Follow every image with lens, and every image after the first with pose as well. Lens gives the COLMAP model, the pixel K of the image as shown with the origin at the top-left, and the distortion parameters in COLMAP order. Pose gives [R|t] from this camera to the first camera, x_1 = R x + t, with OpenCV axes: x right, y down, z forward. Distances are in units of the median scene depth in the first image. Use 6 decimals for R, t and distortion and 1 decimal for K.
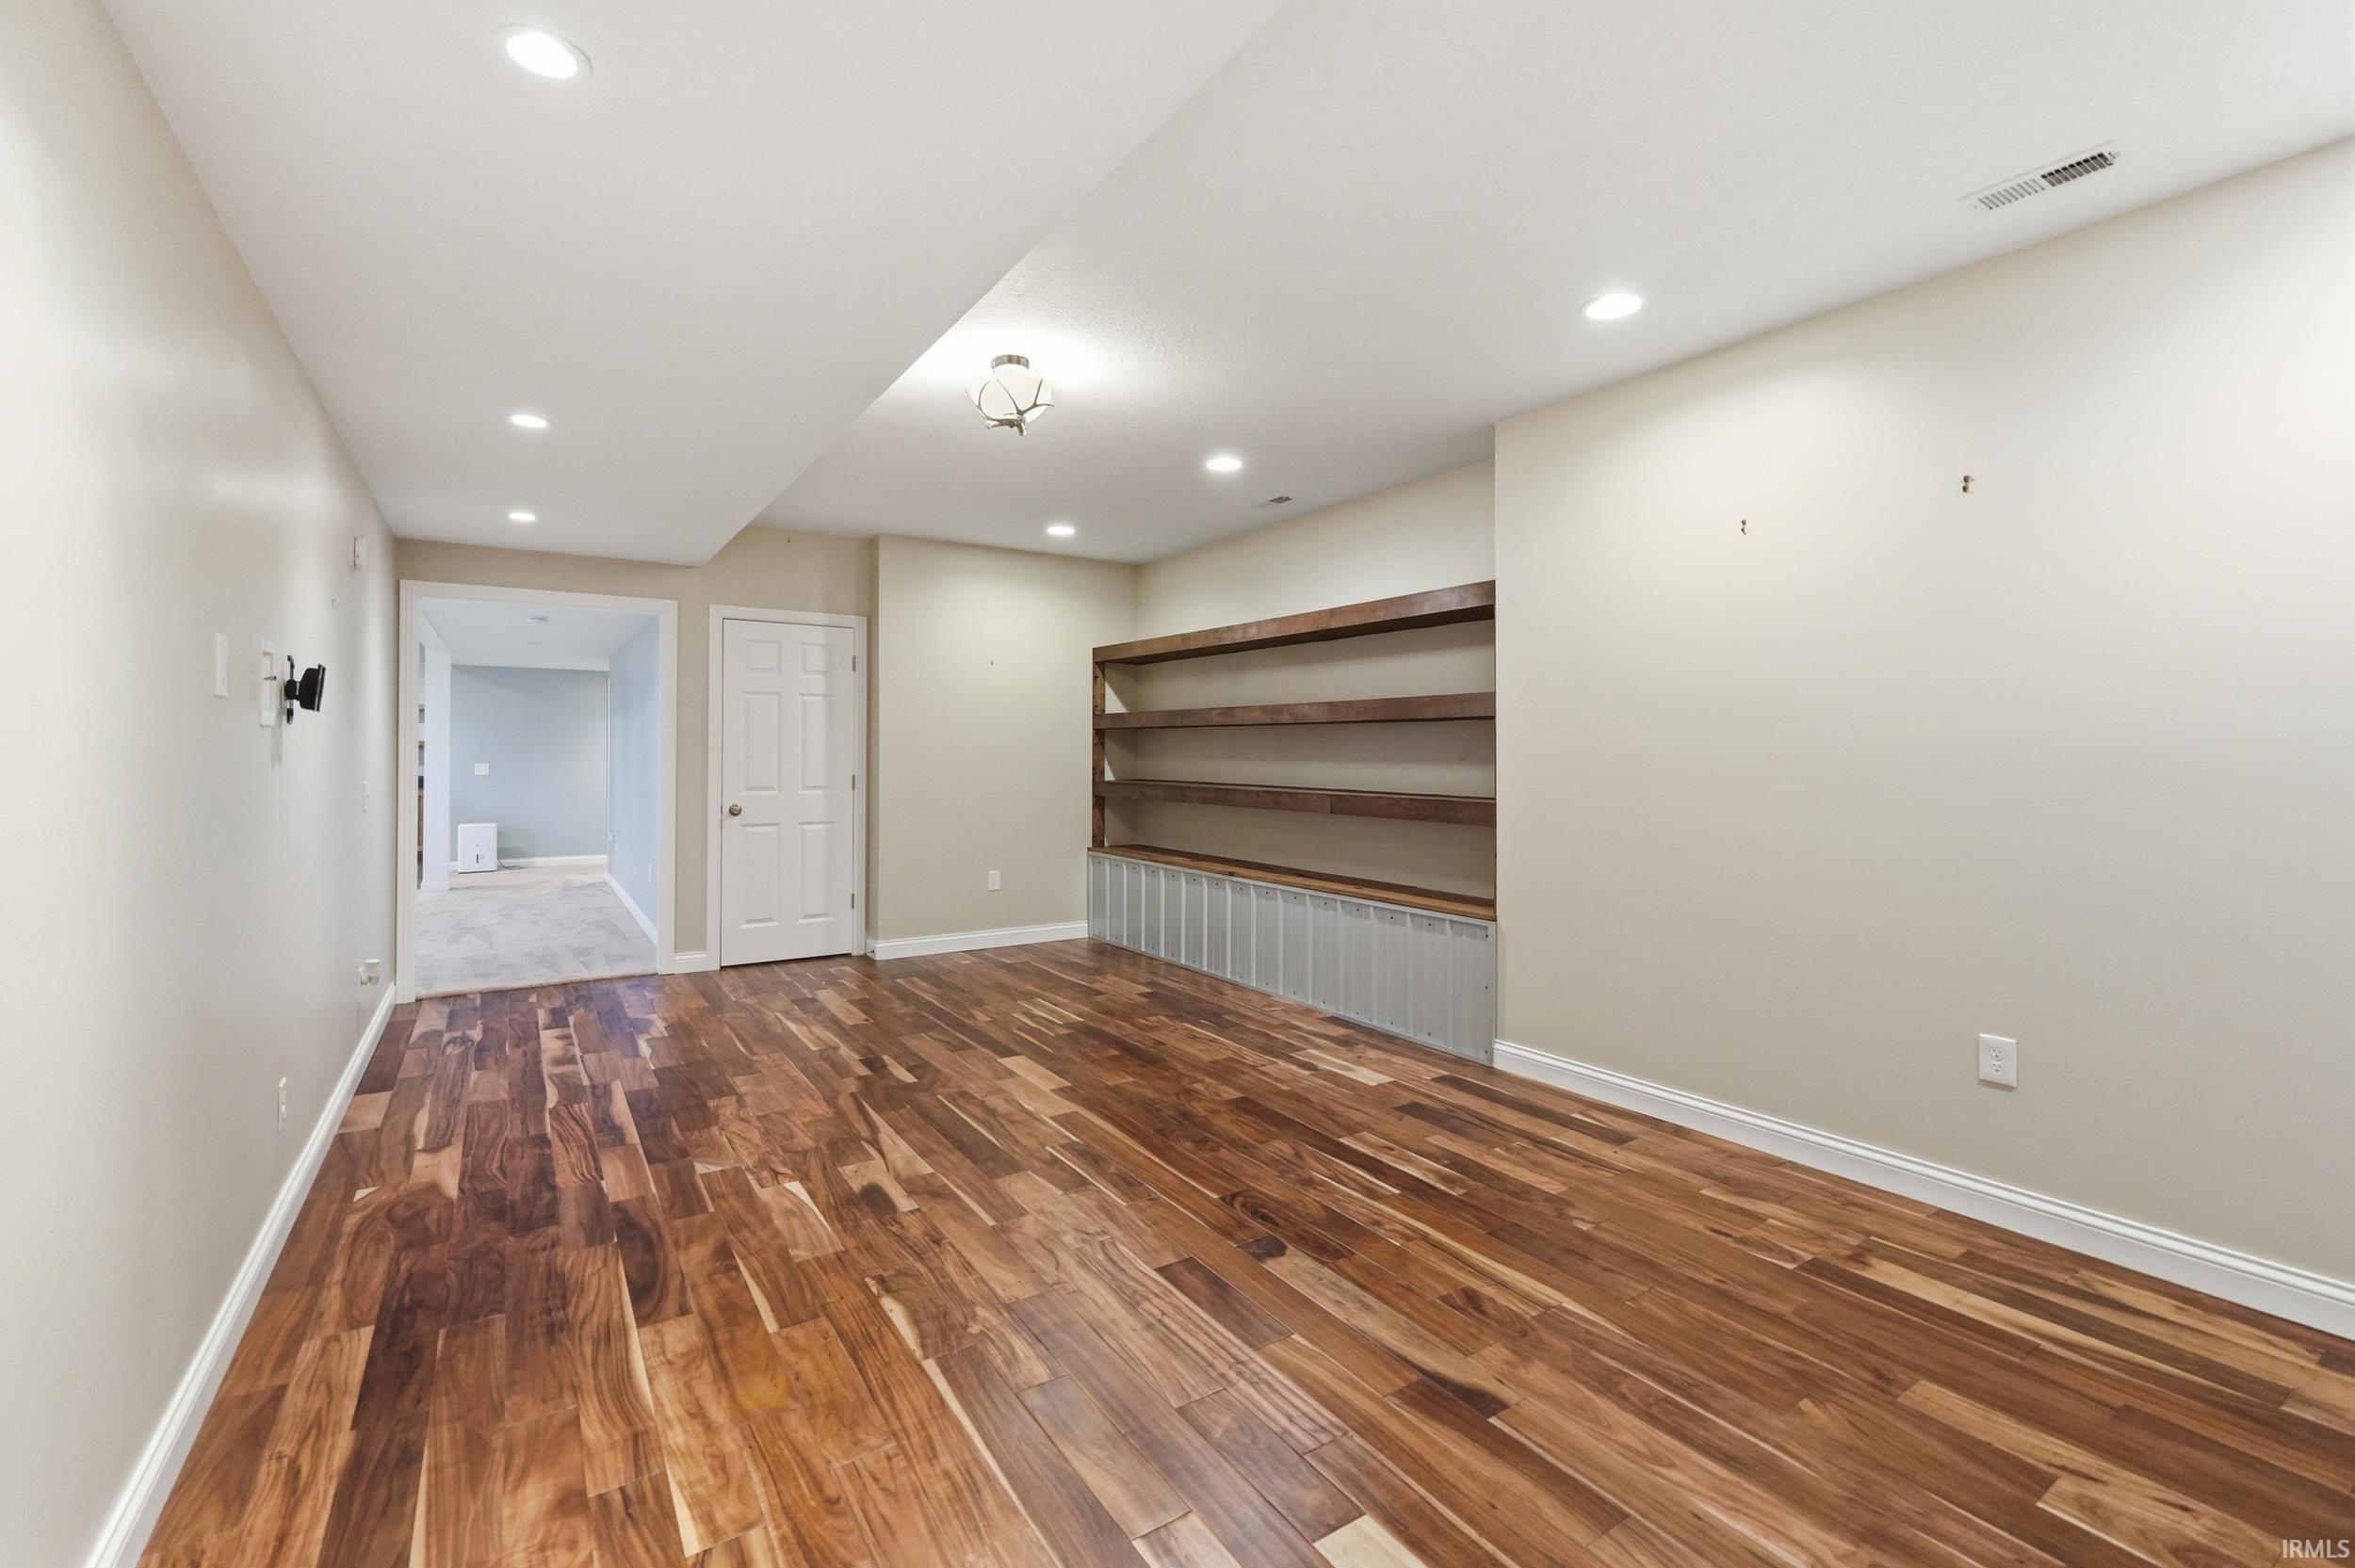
lens RADIAL K [[1004.7, 0, 1175.4], [0, 1004.7, 760.7], [0, 0, 1]] dist [-0.000007, -0.000099]
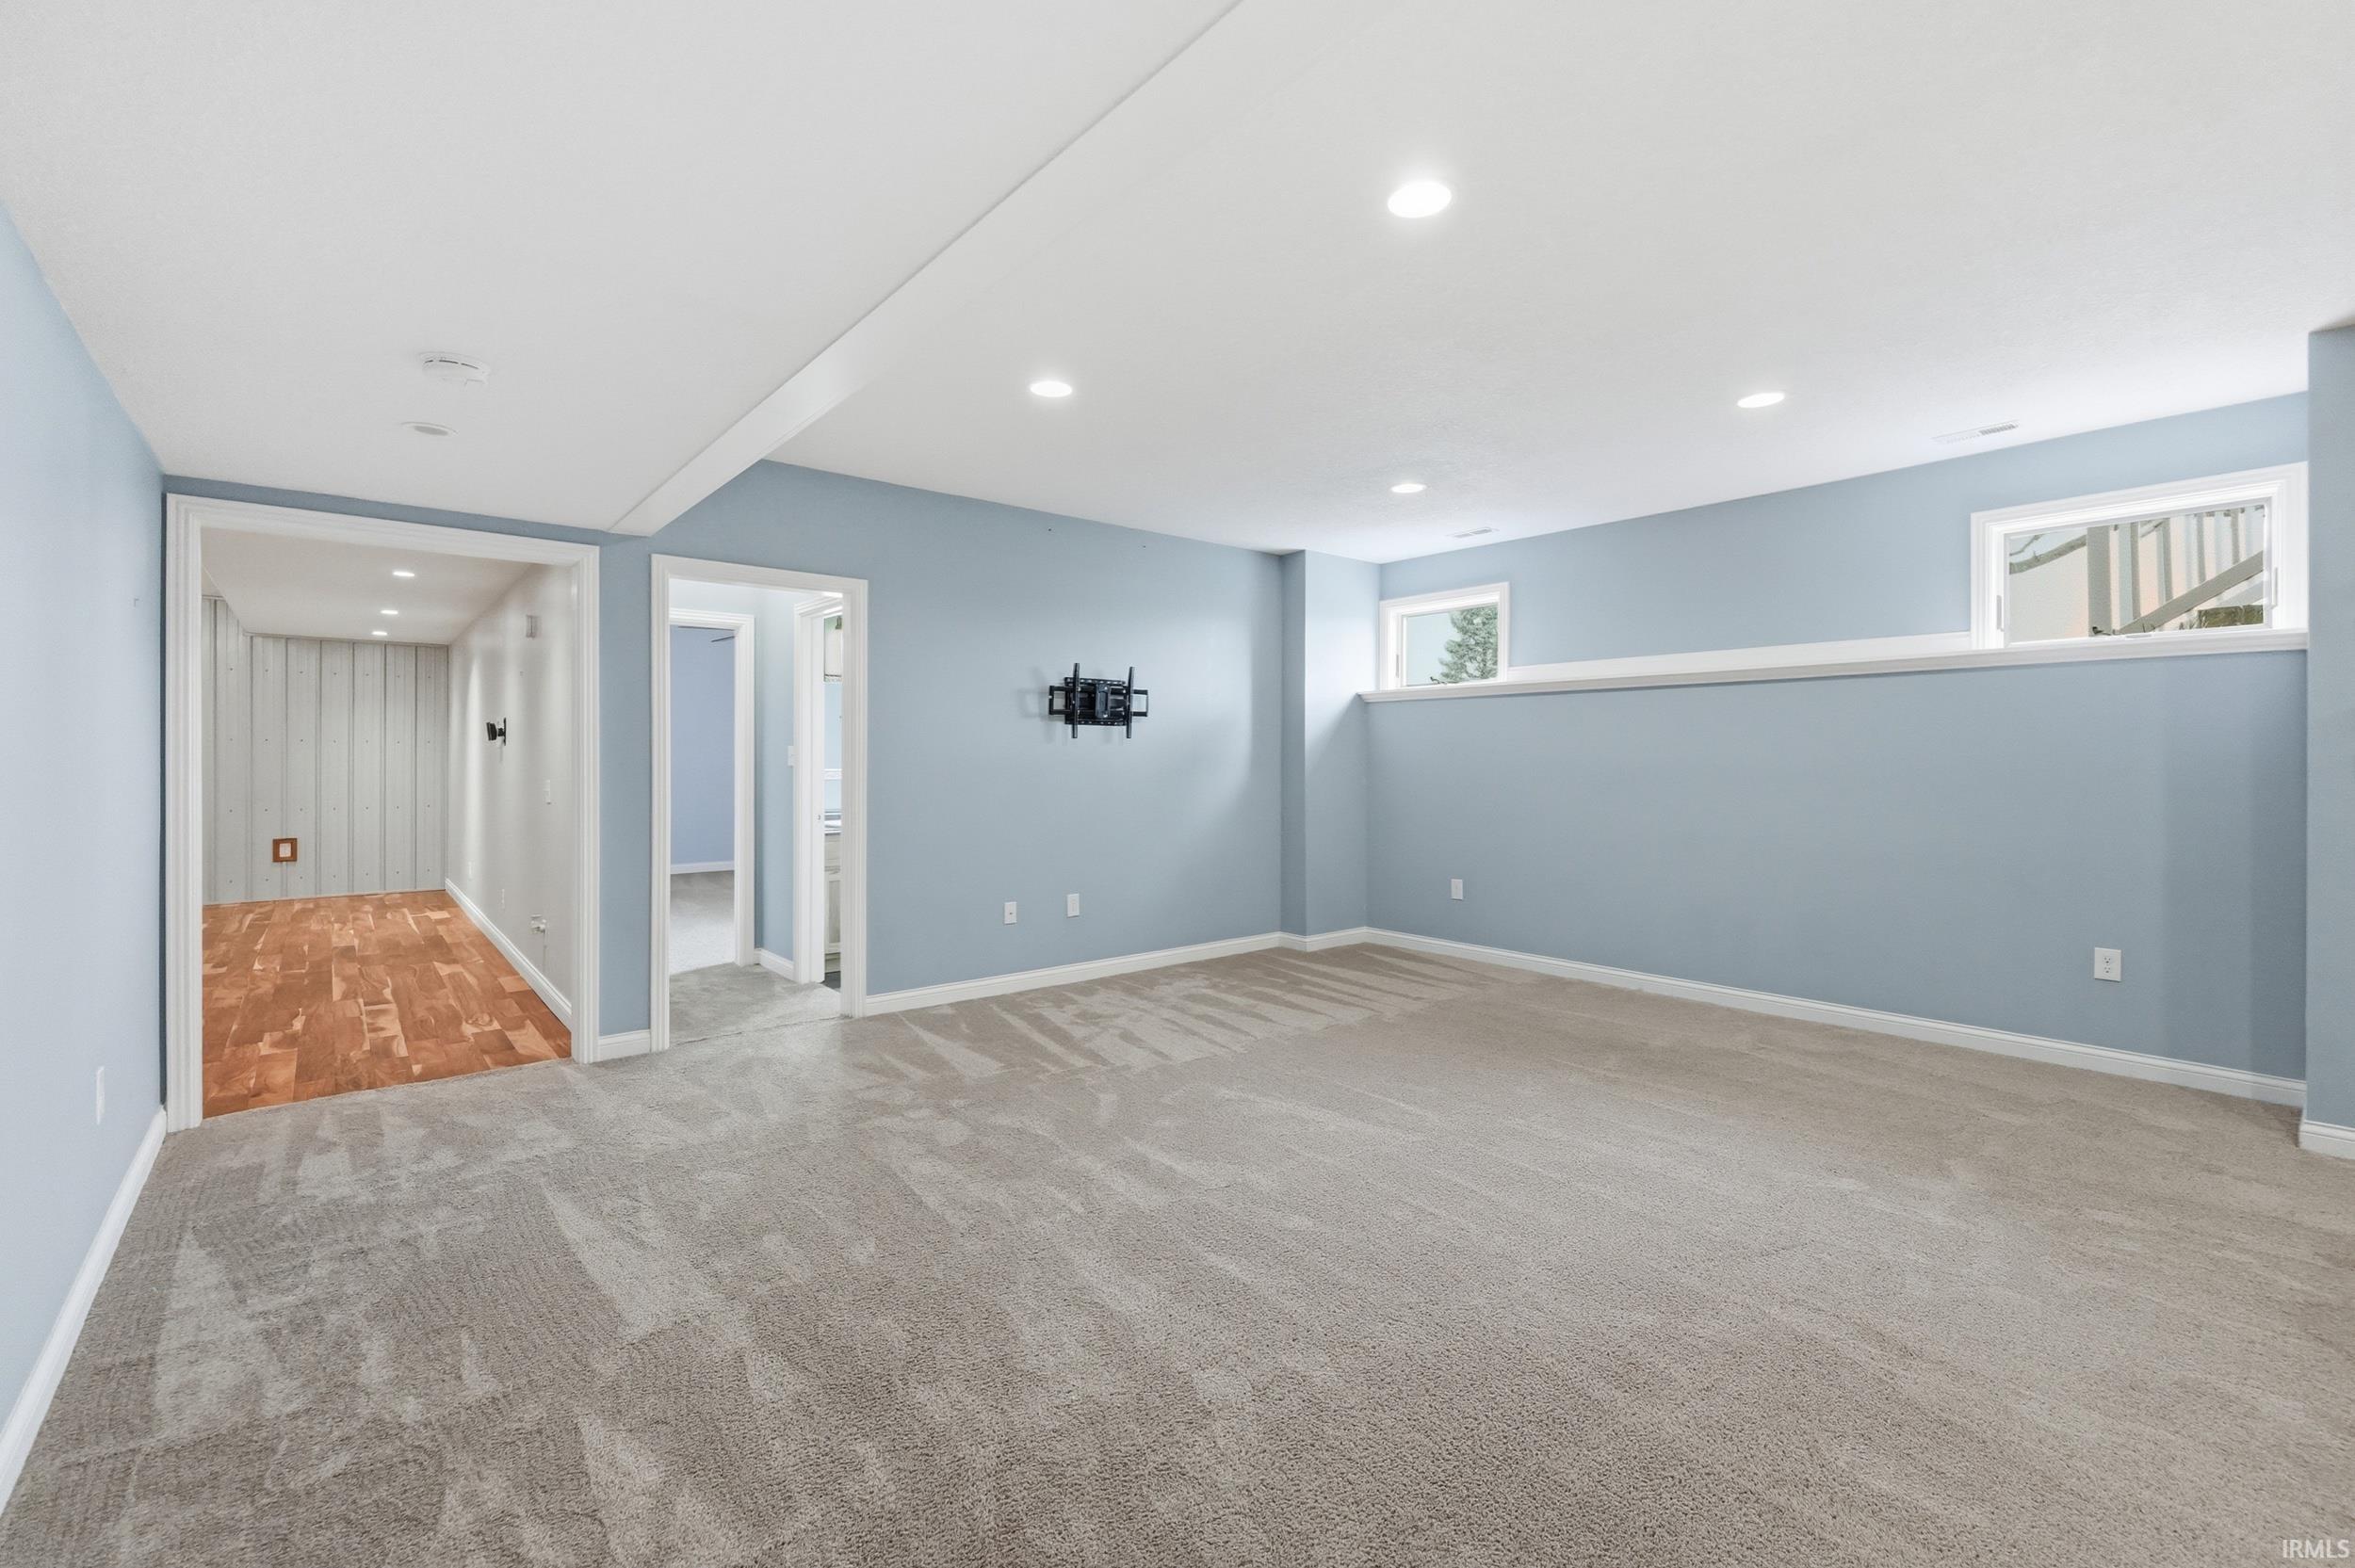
lens RADIAL K [[1004.7, 0, 1175.4], [0, 1004.7, 760.7], [0, 0, 1]] dist [-0.000007, -0.000099]
pose [[-0.993193, -0.006228, -0.116310, -1.902651], [-0.006928, 0.999960, 0.005612, -0.019380], [0.116270, 0.006380, -0.993197, 3.096475]]
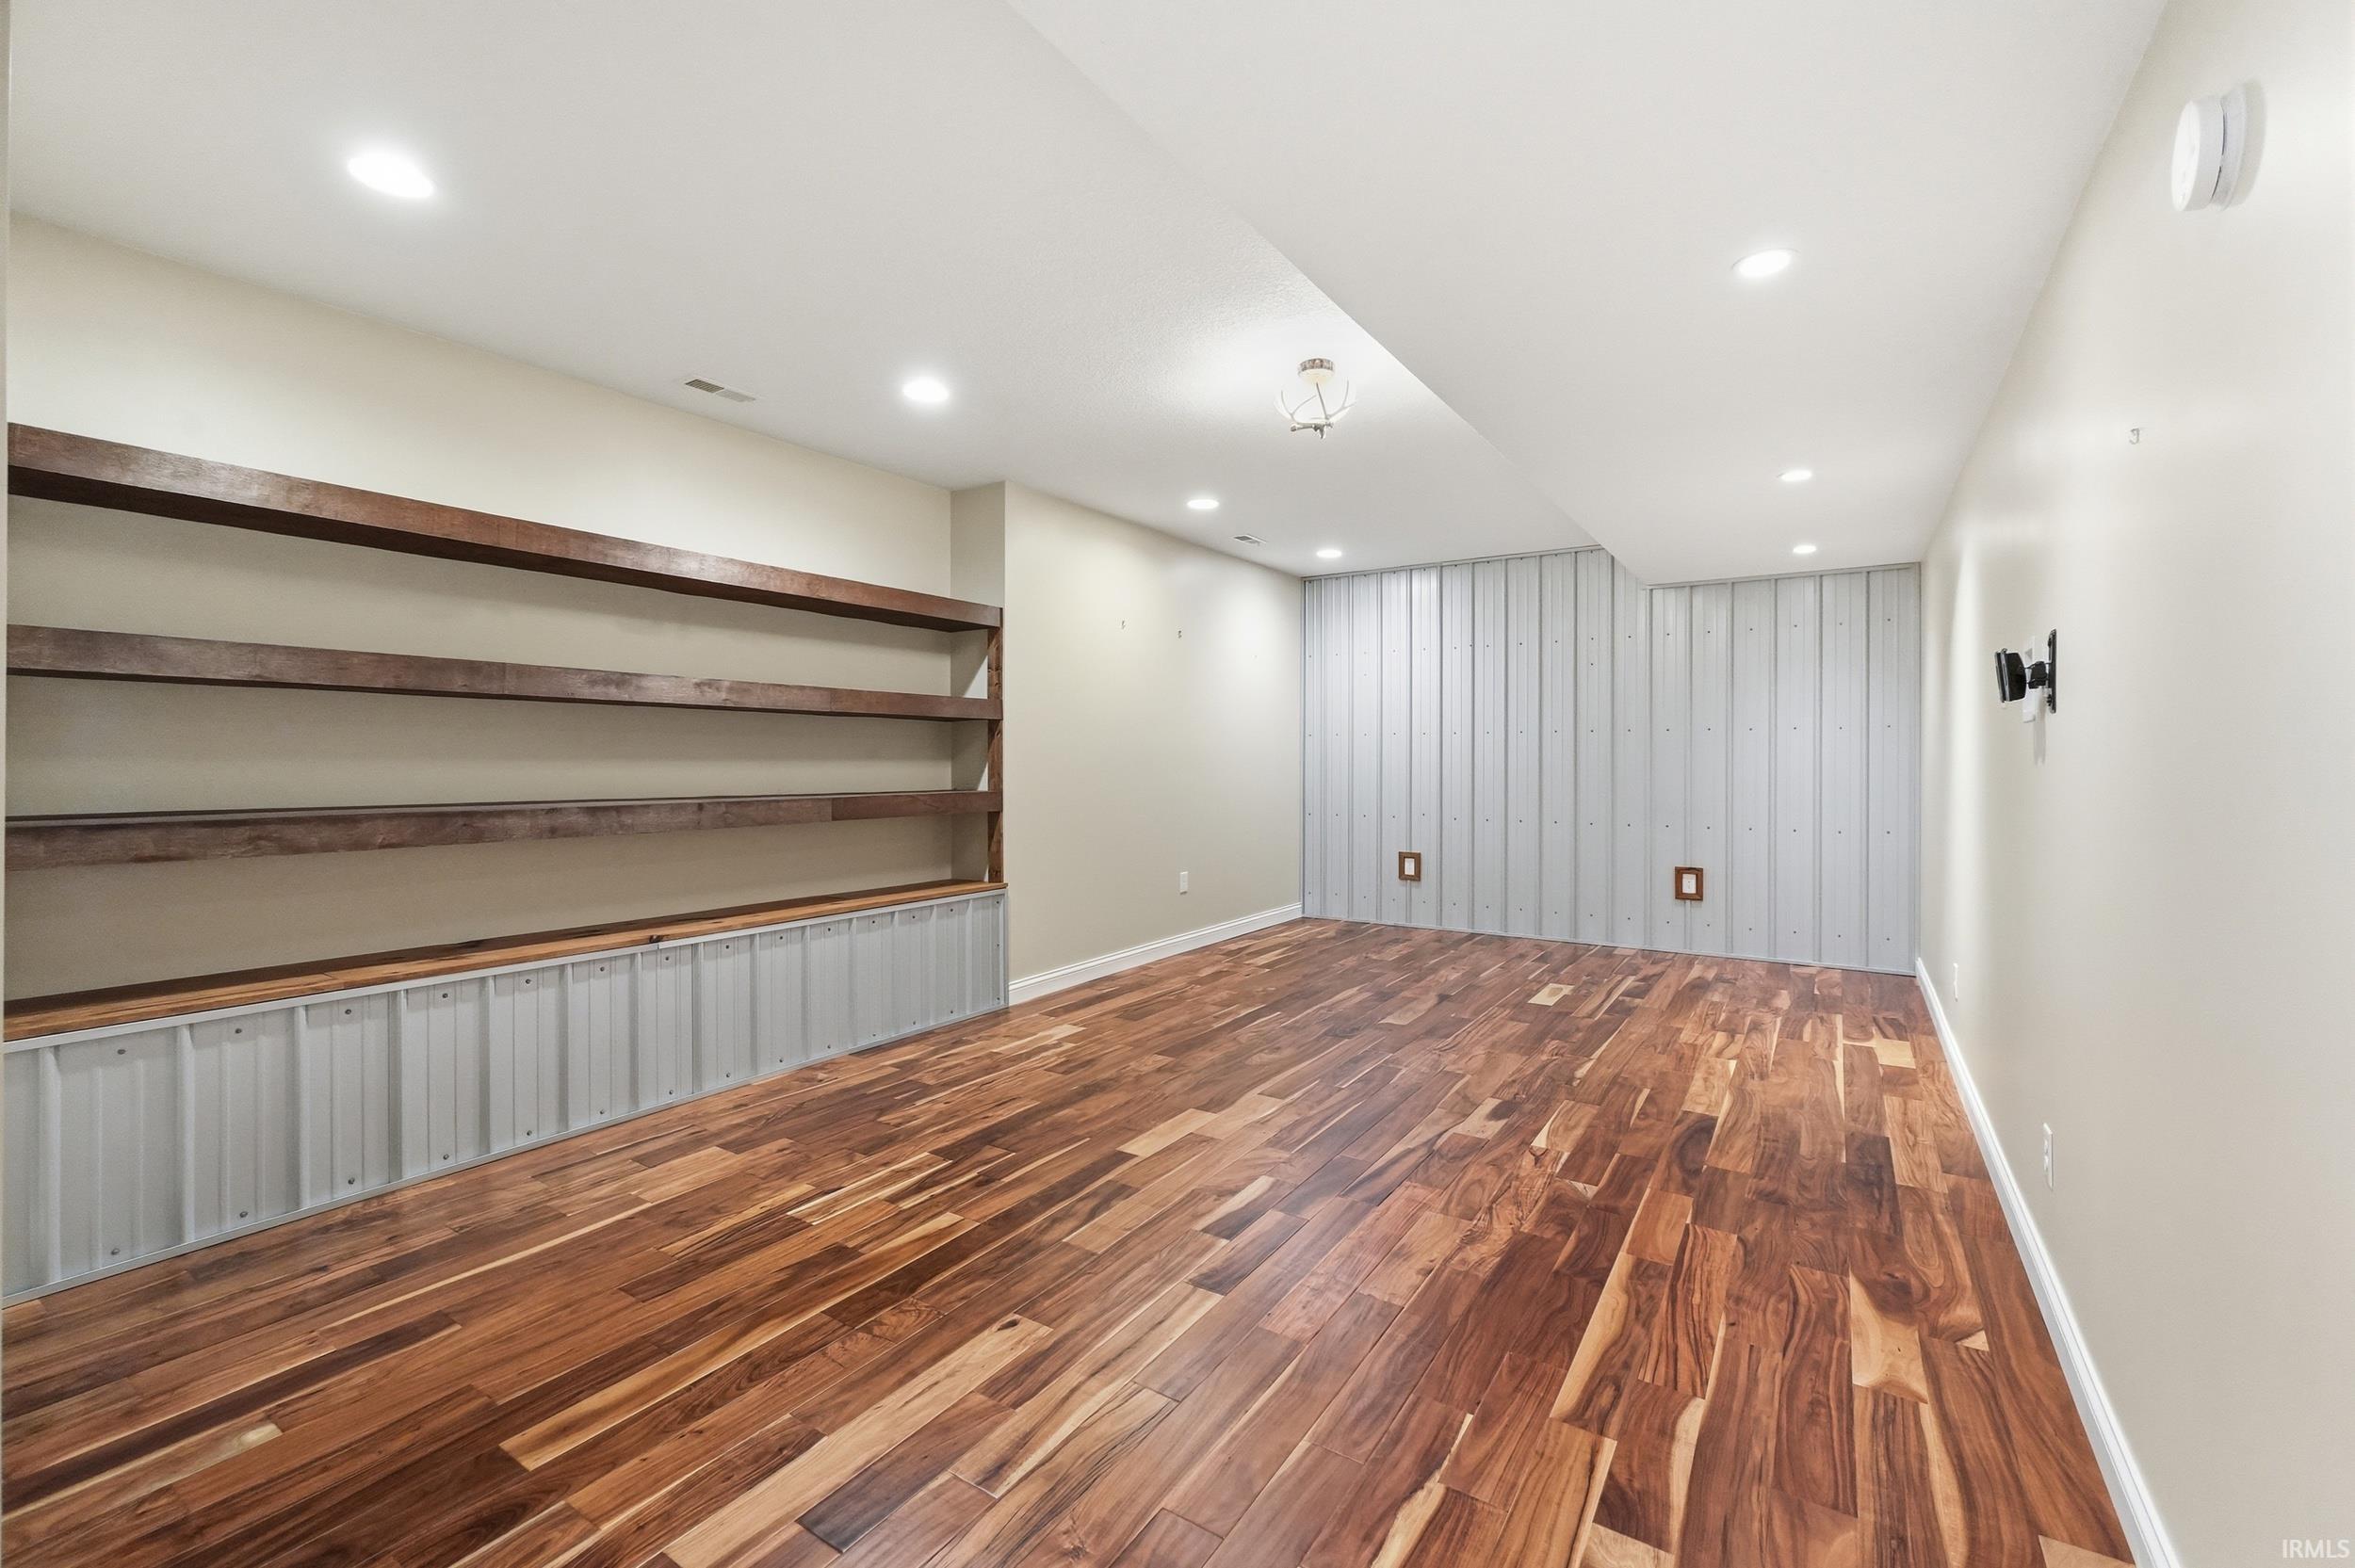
lens RADIAL K [[1004.7, 0, 1175.4], [0, 1004.7, 760.7], [0, 0, 1]] dist [-0.000007, -0.000099]
pose [[-0.396475, -0.007677, 0.918013, -1.166637], [0.005192, 0.999930, 0.010605, -0.007123], [-0.918031, 0.008971, -0.396407, 1.709318]]
